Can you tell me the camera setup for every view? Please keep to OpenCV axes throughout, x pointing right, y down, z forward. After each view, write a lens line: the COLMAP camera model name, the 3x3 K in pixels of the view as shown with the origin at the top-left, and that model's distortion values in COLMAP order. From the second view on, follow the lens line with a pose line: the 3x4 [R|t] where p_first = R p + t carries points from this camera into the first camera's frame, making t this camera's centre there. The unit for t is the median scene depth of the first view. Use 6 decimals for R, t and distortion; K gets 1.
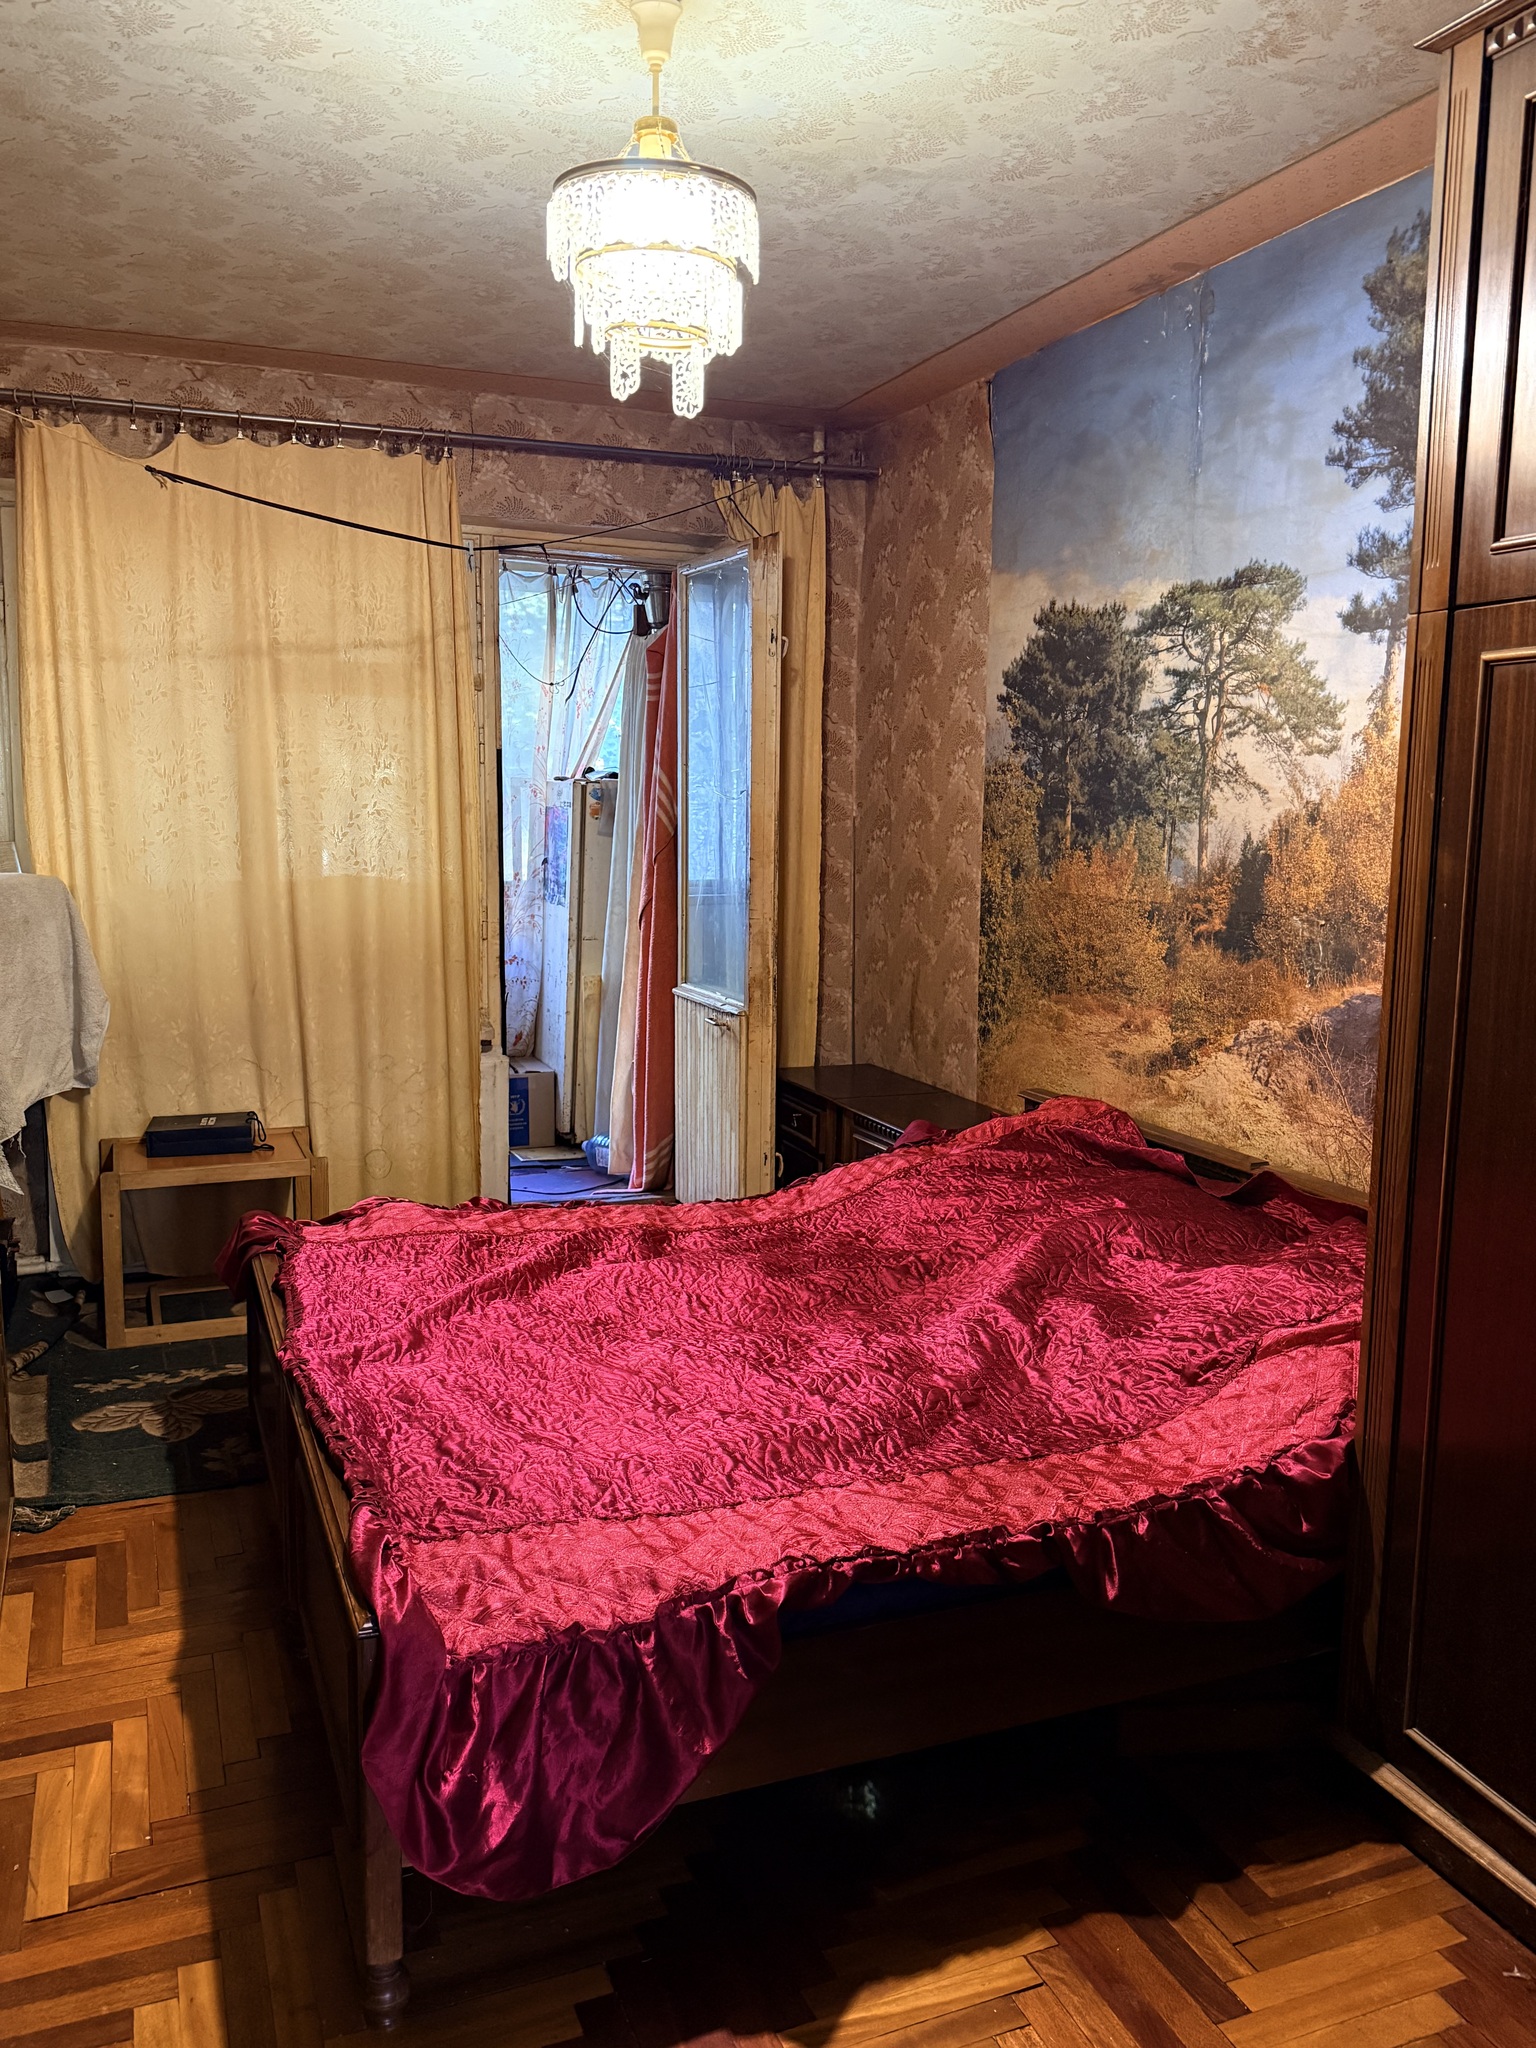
lens RADIAL K [[1613.5, 0, 756.3], [0, 1613.5, 1011.1], [0, 0, 1]] dist [0.124716, -0.207260]
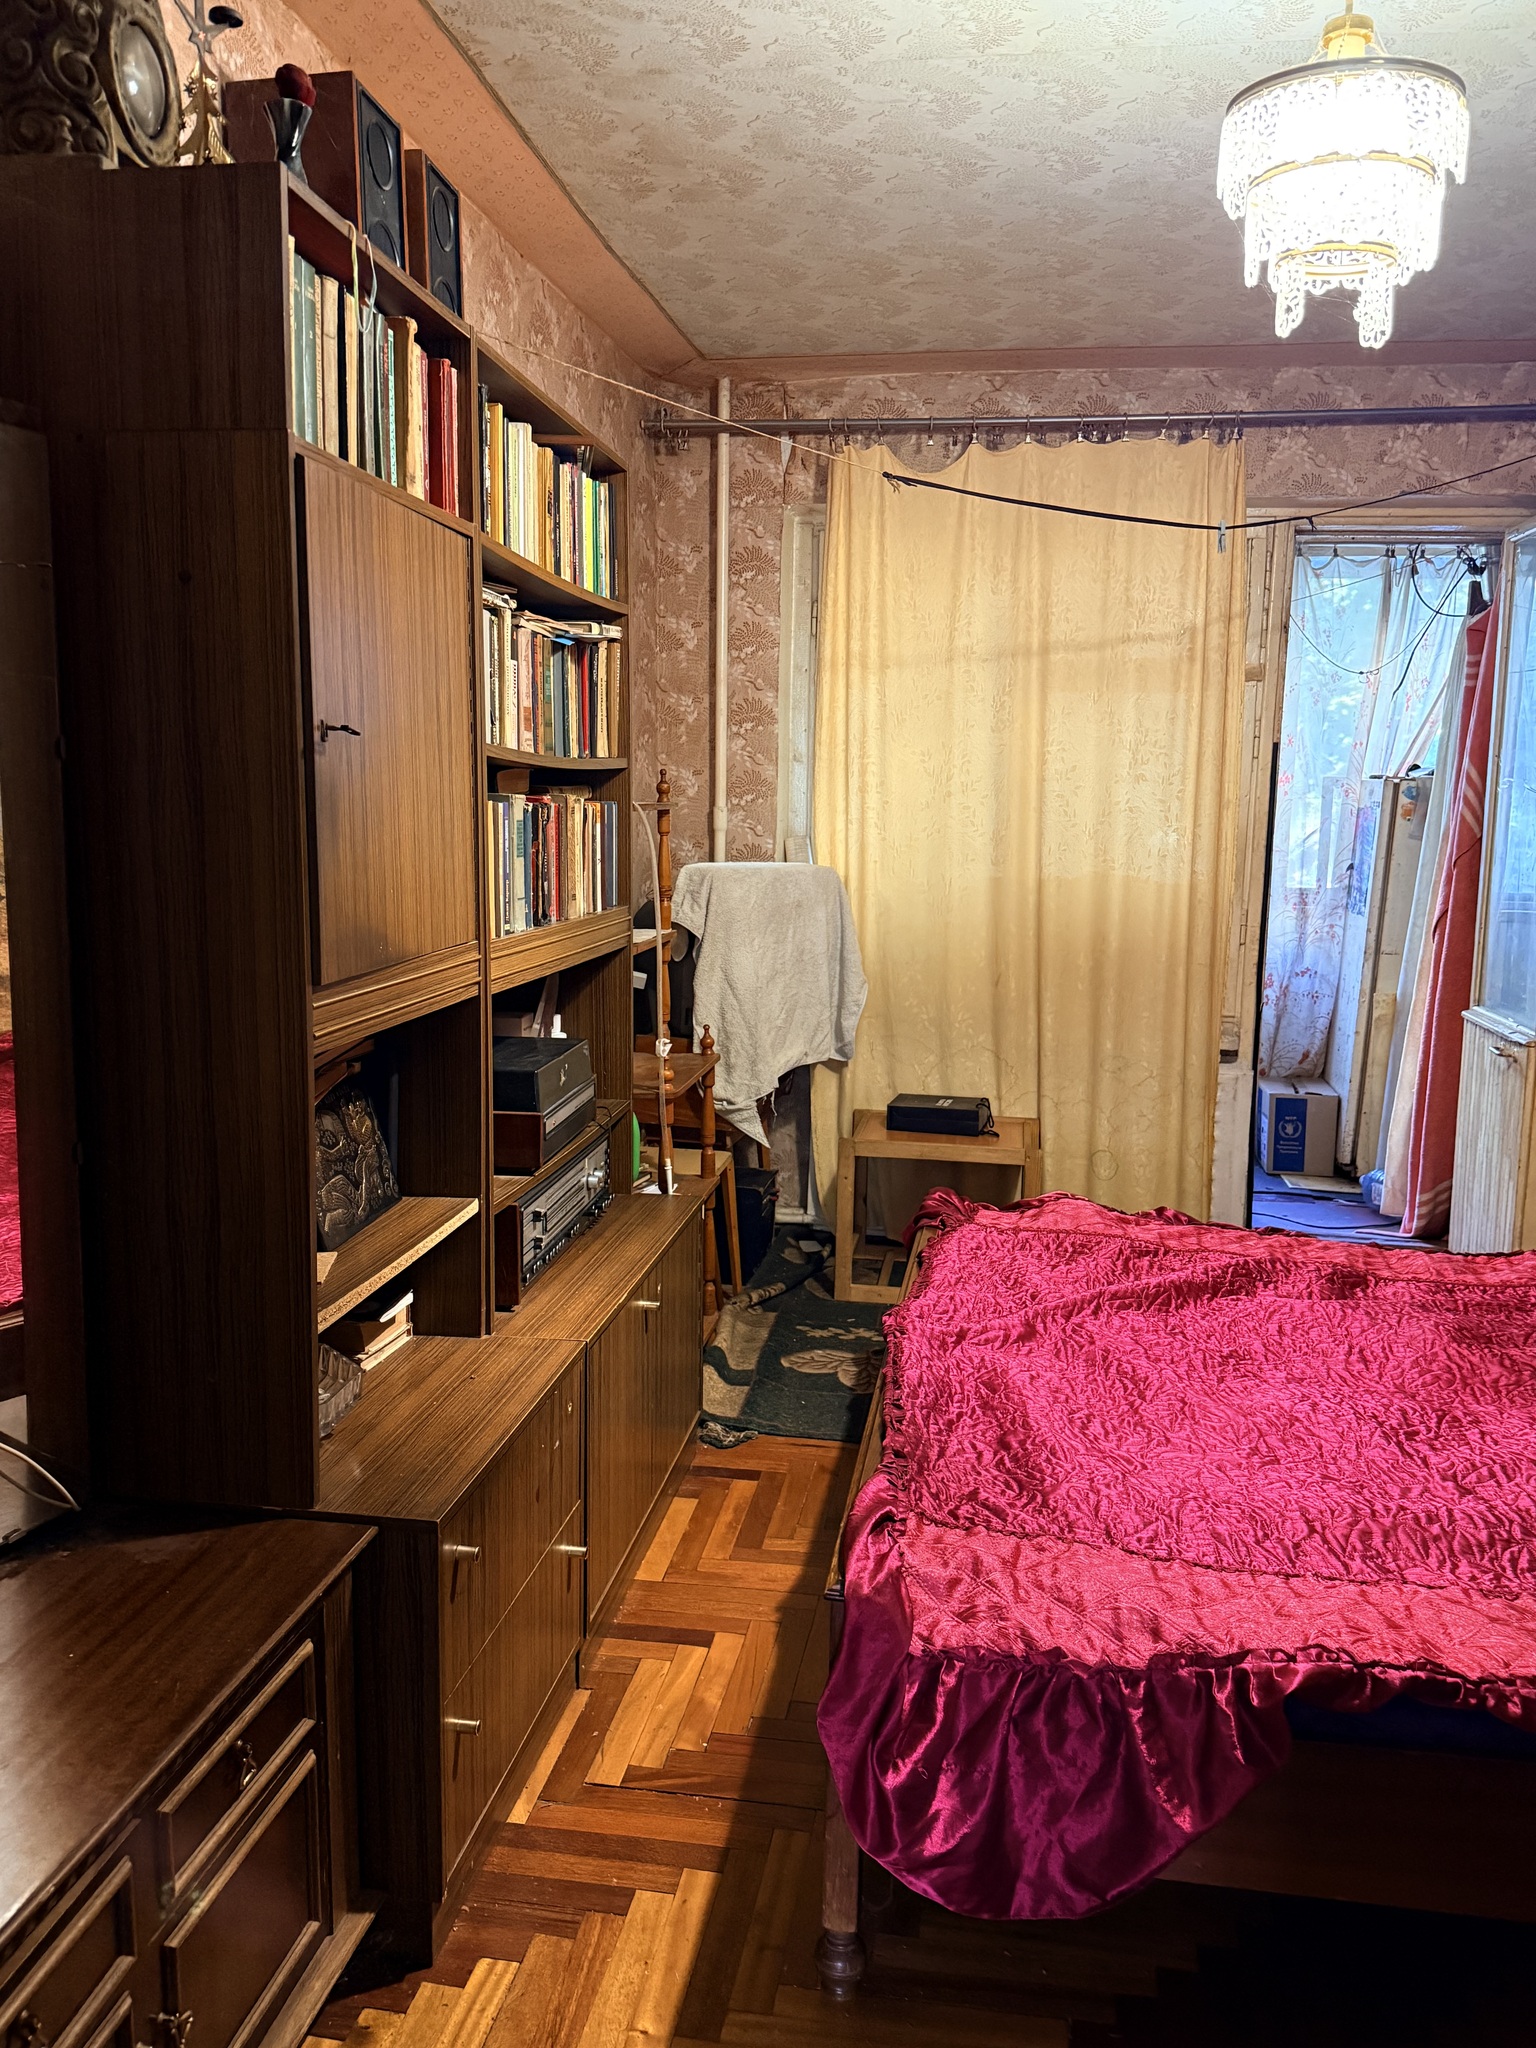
lens RADIAL K [[1613.5, 0, 756.4], [0, 1613.5, 1015.9], [0, 0, 1]] dist [0.124716, -0.207260]
pose [[0.857273, 0.075036, -0.509365, 0.115661], [-0.078369, 0.996812, 0.014945, 0.007732], [0.508863, 0.027107, 0.860421, 0.057239]]
